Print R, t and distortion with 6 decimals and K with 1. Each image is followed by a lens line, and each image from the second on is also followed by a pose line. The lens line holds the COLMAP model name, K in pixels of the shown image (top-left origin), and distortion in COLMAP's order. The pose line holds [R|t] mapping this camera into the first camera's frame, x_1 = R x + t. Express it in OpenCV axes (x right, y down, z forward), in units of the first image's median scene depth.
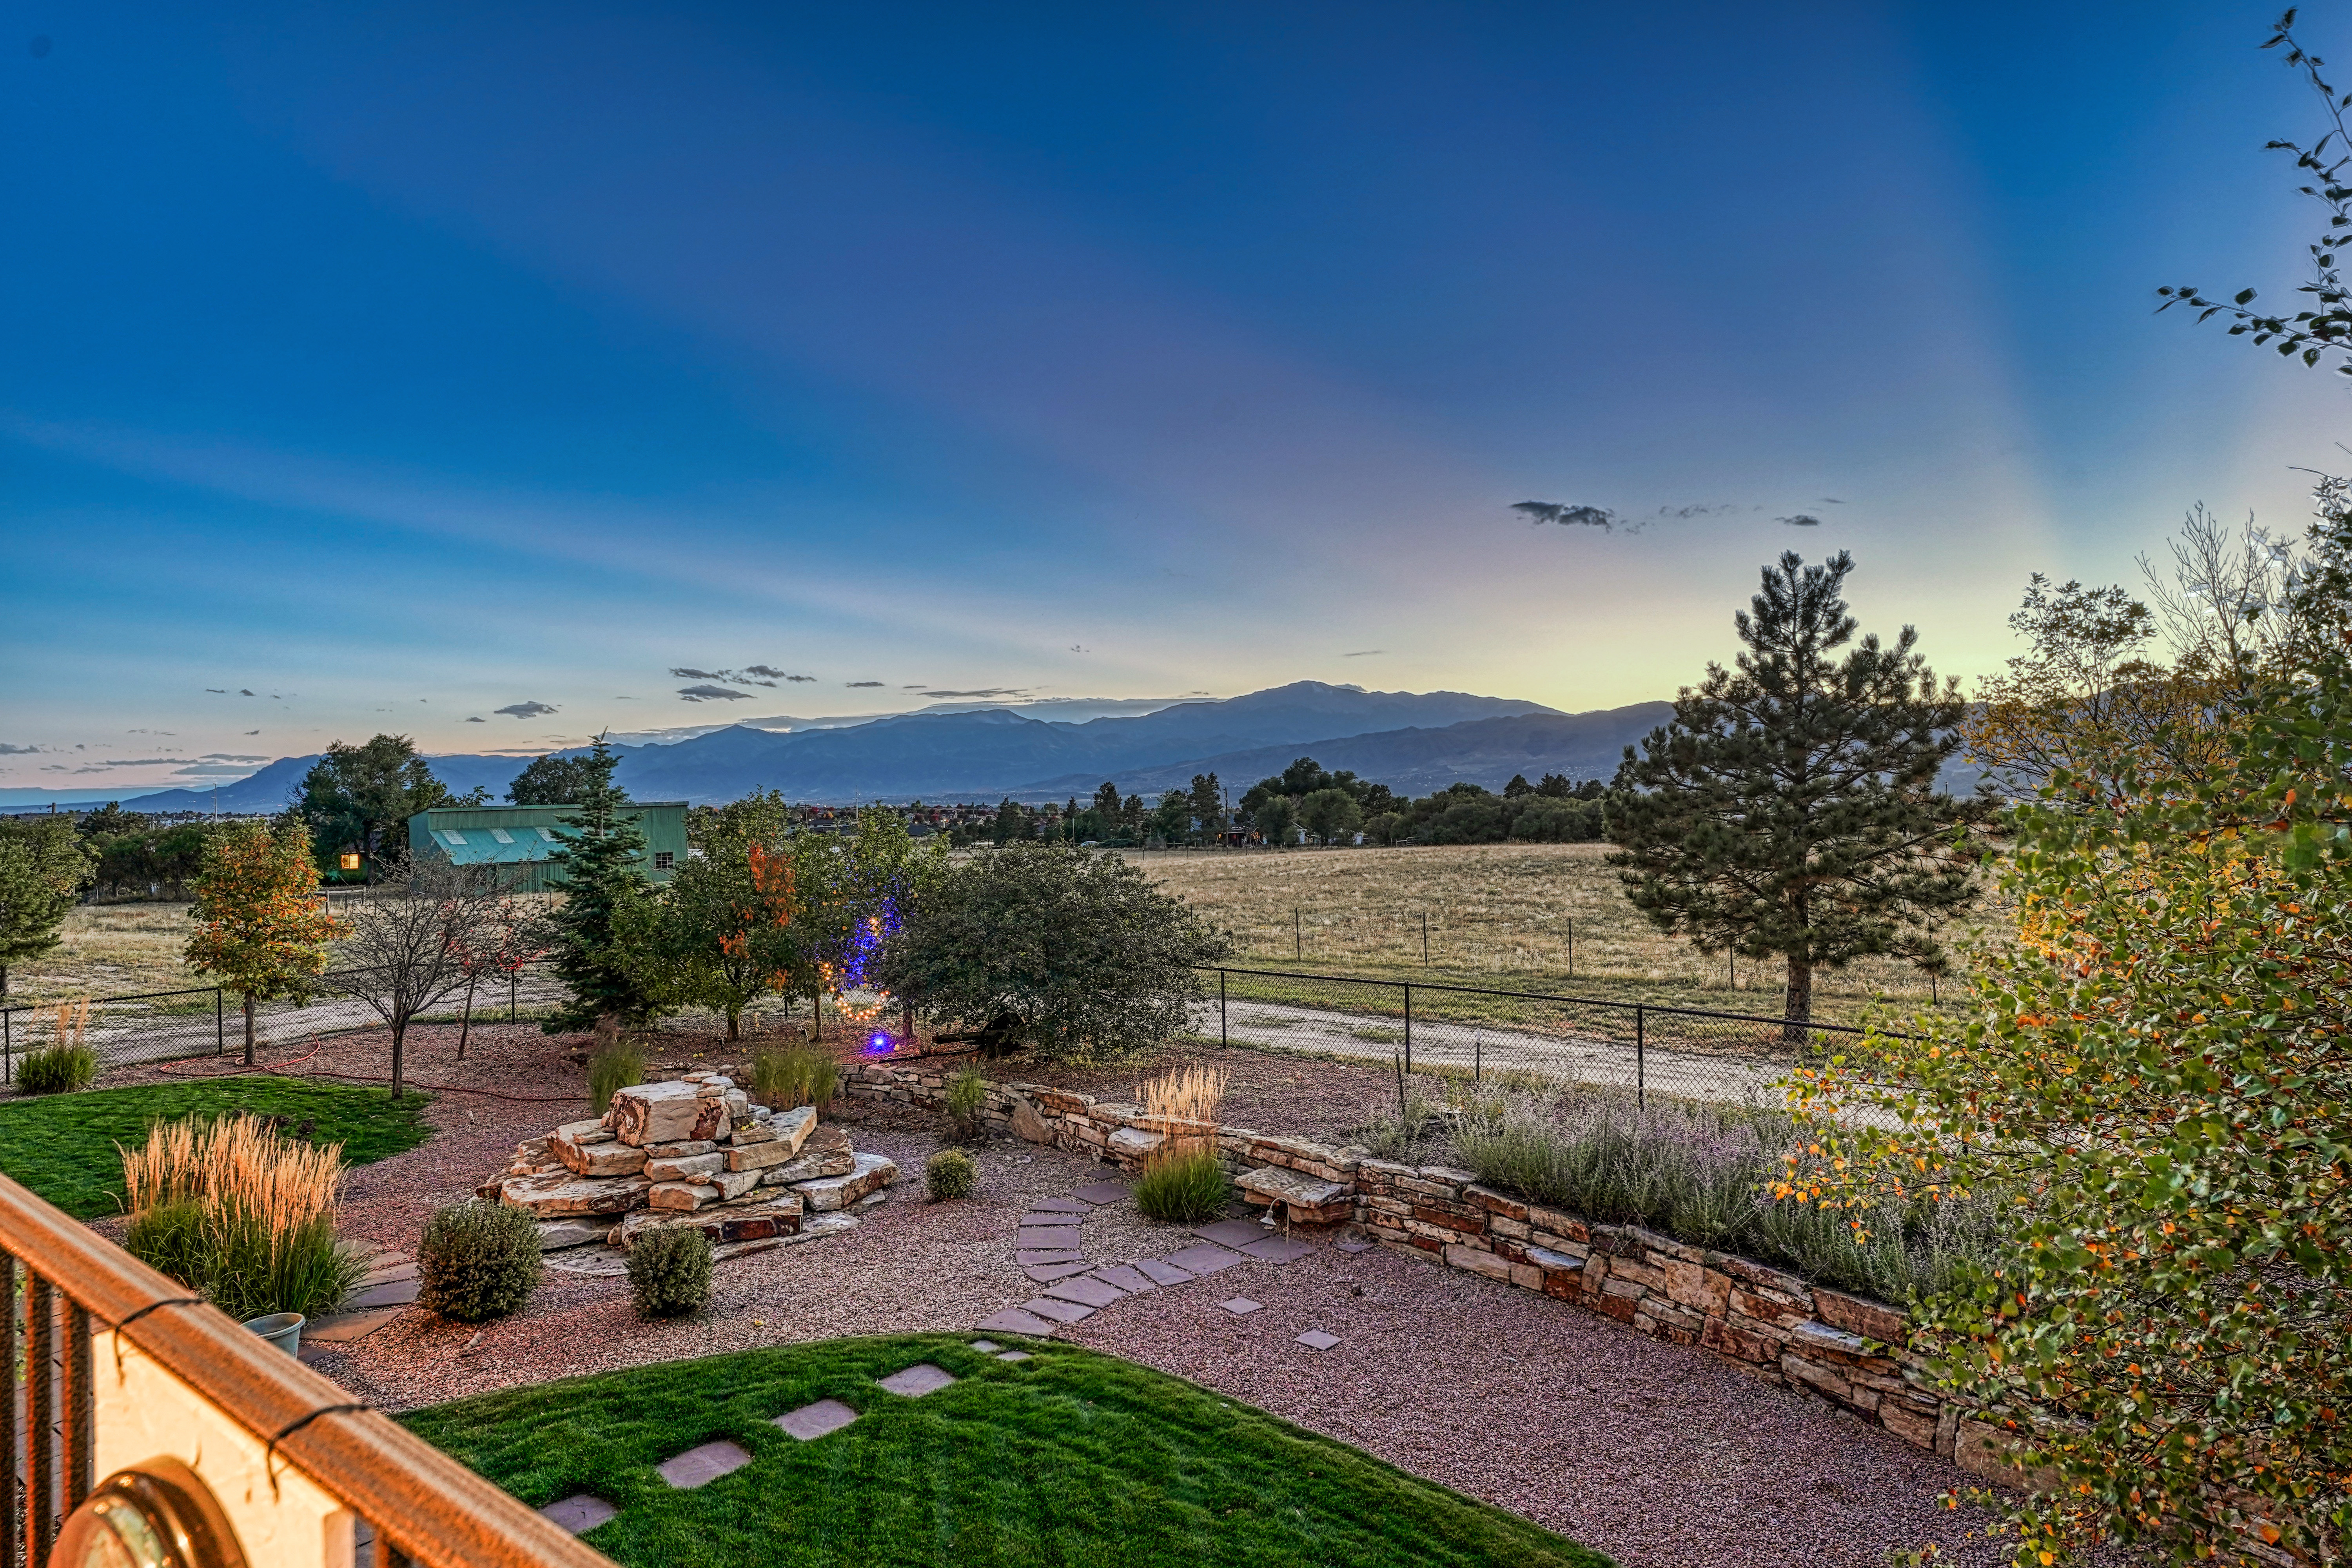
lens RADIAL K [[1278.8, 0, 1182.2], [0, 1278.8, 783.1], [0, 0, 1]] dist [0.032998, 0.000235]
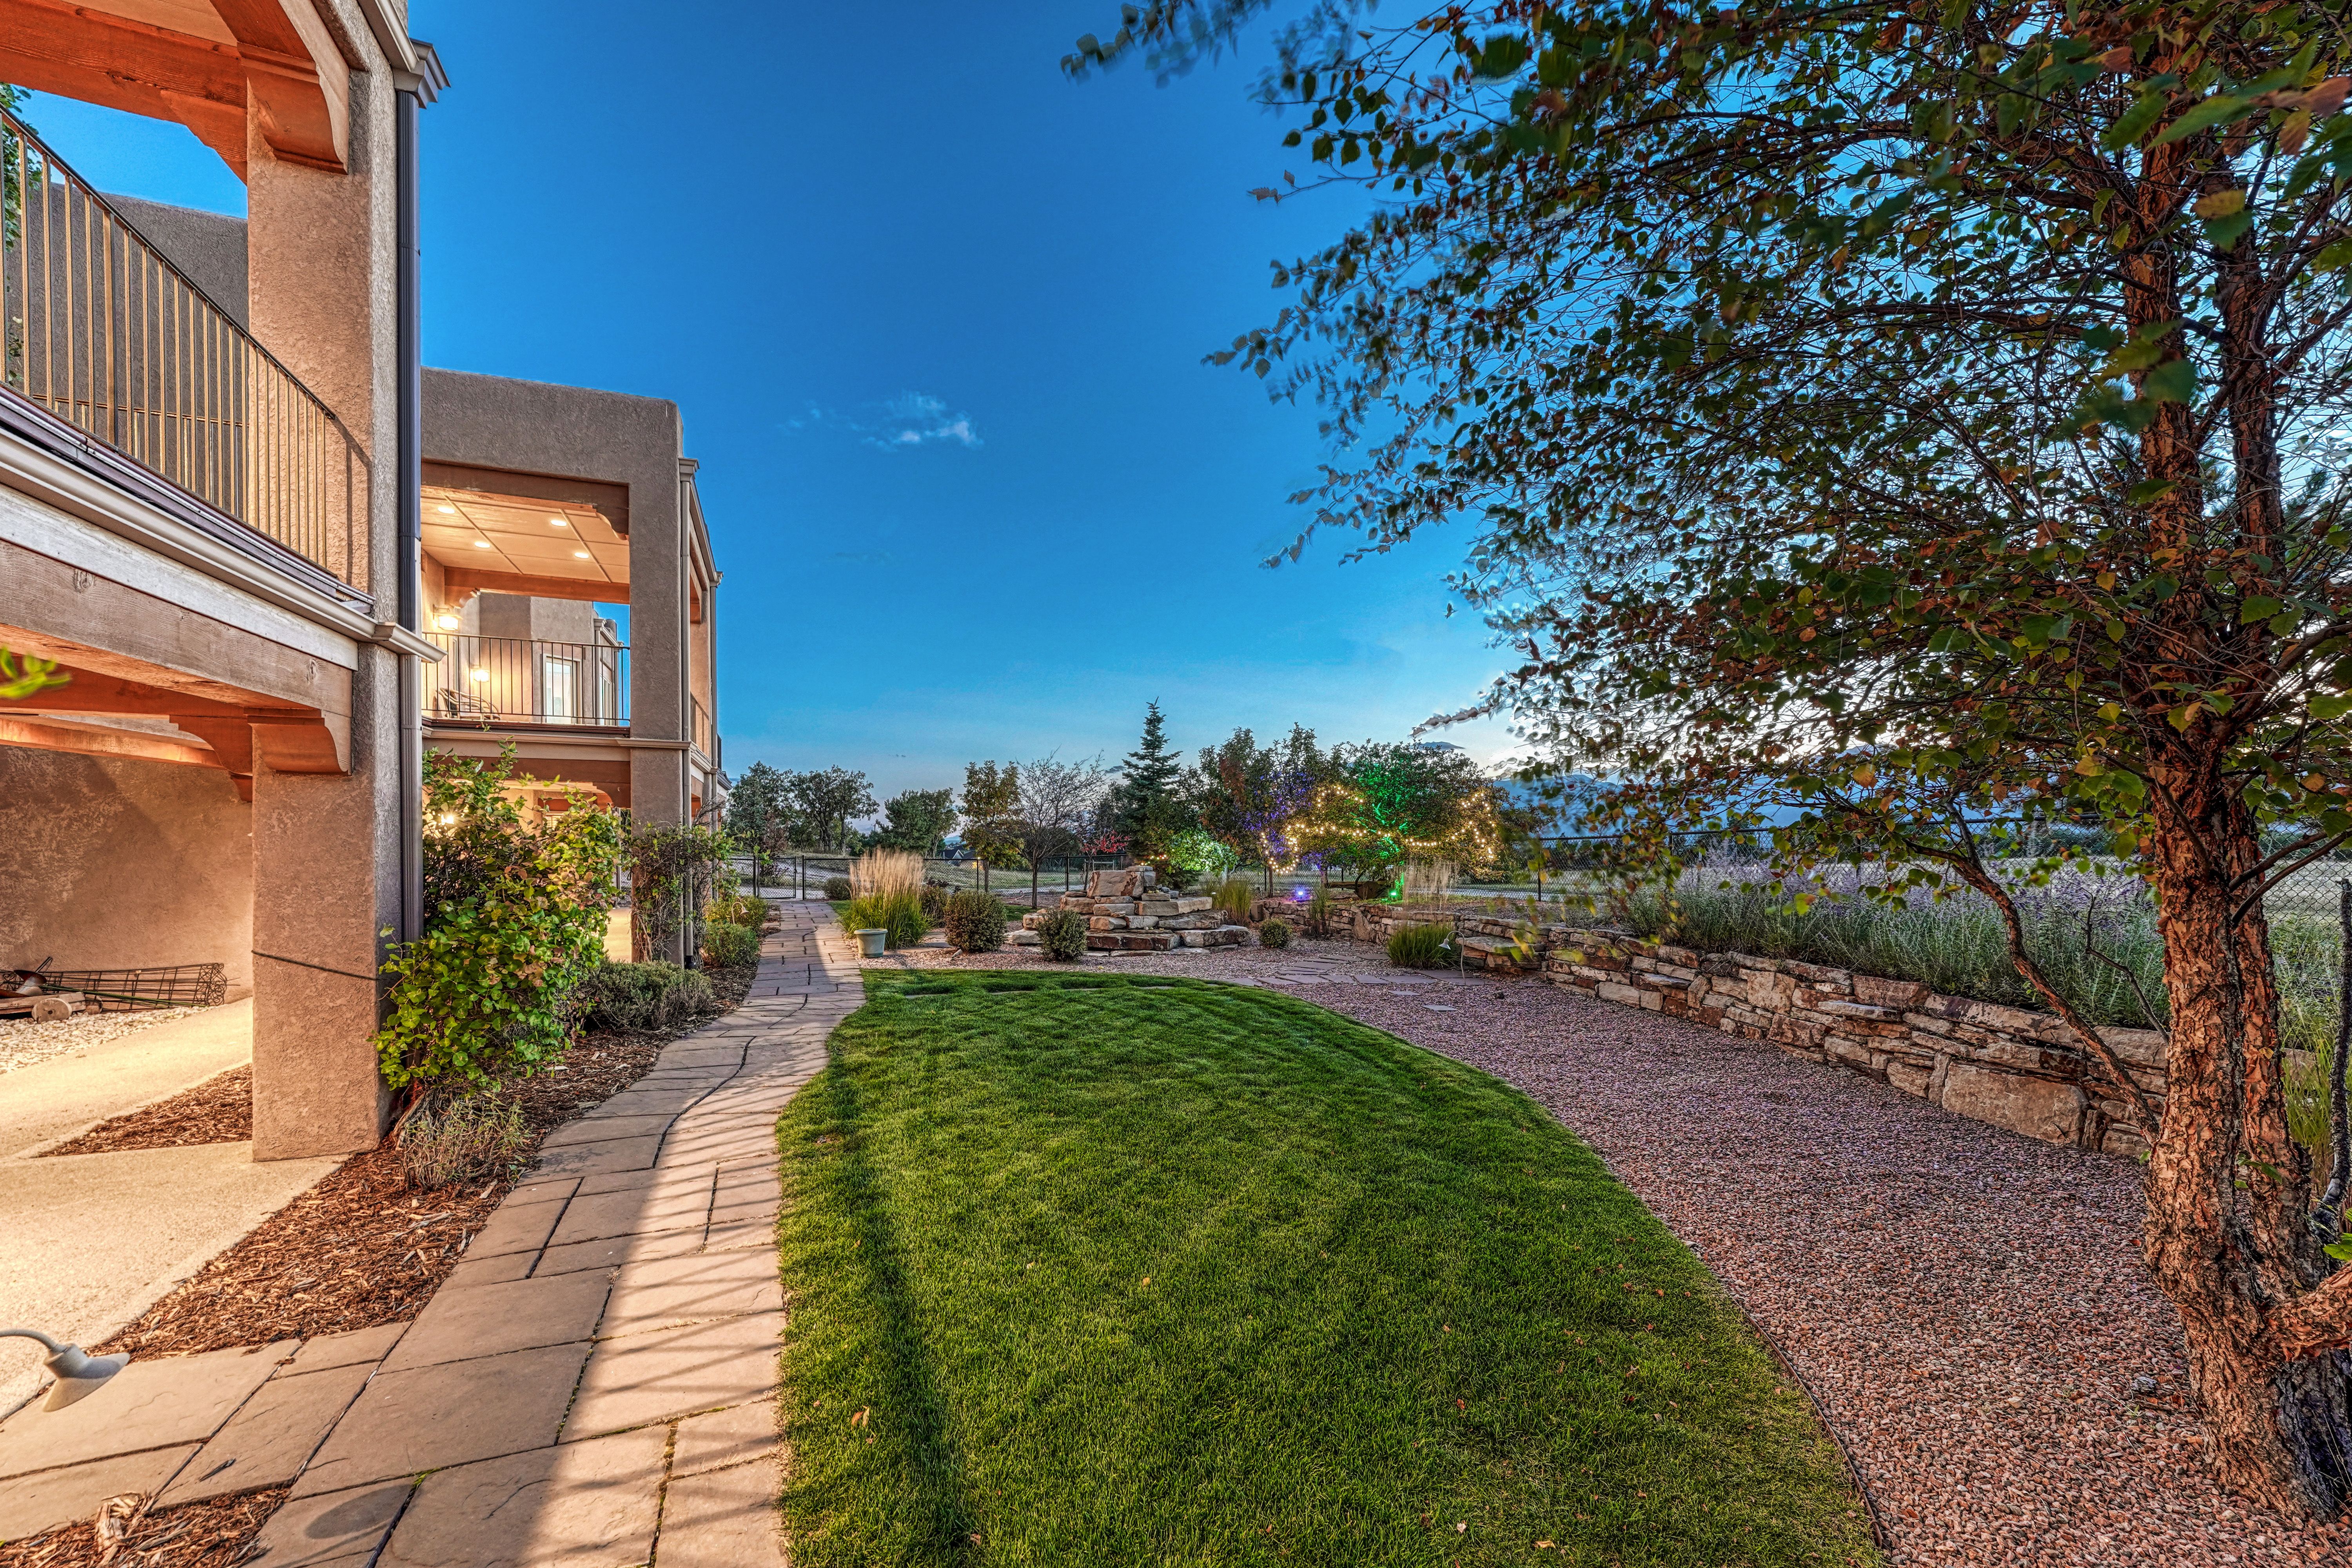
lens RADIAL K [[971.5, 0, 1199.6], [0, 971.5, 837.0], [0, 0, 1]] dist [-0.000764, 0.001061]
pose [[0.862111, 0.009513, -0.506630, 0.235880], [-0.011904, 0.999928, -0.001481, 0.156385], [0.506580, 0.007307, 0.862162, 0.012029]]
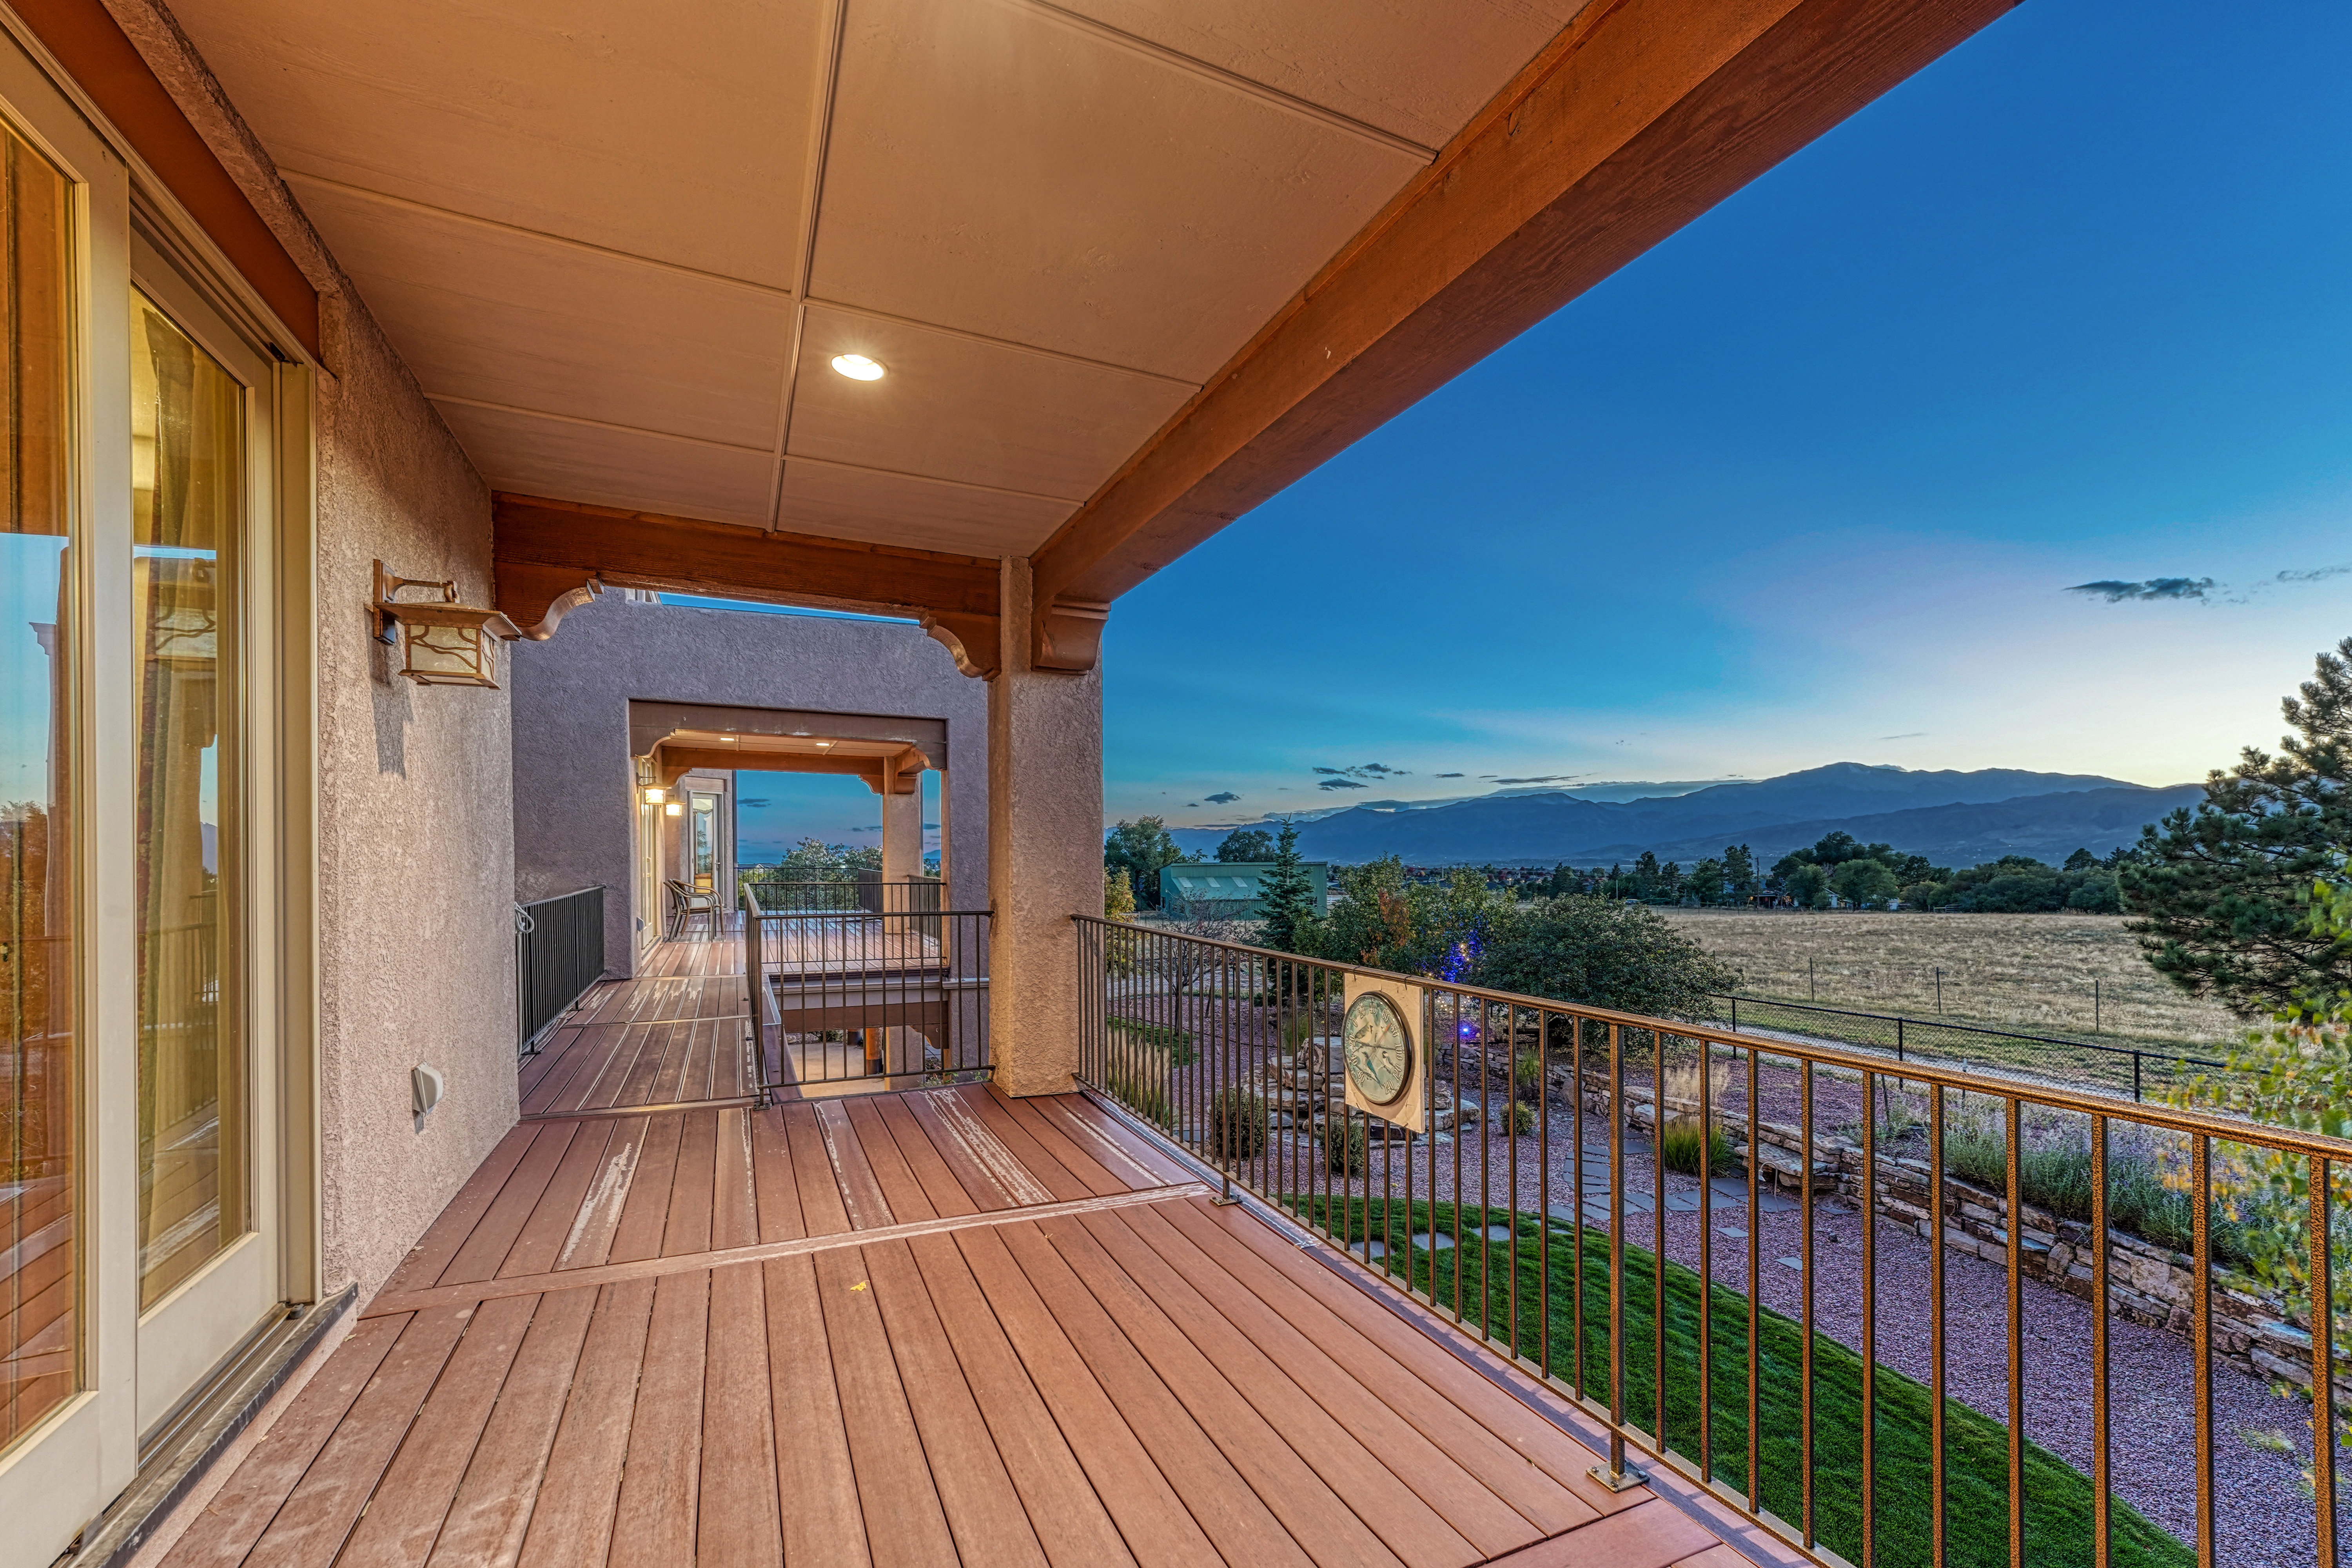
lens RADIAL K [[971.5, 0, 1215.1], [0, 971.5, 841.1], [0, 0, 1]] dist [-0.000764, 0.001061]
pose [[0.887545, 0.005832, -0.460685, 0.019018], [-0.009993, 0.999928, -0.006594, -0.001093], [0.460613, 0.010456, 0.887539, -0.121123]]
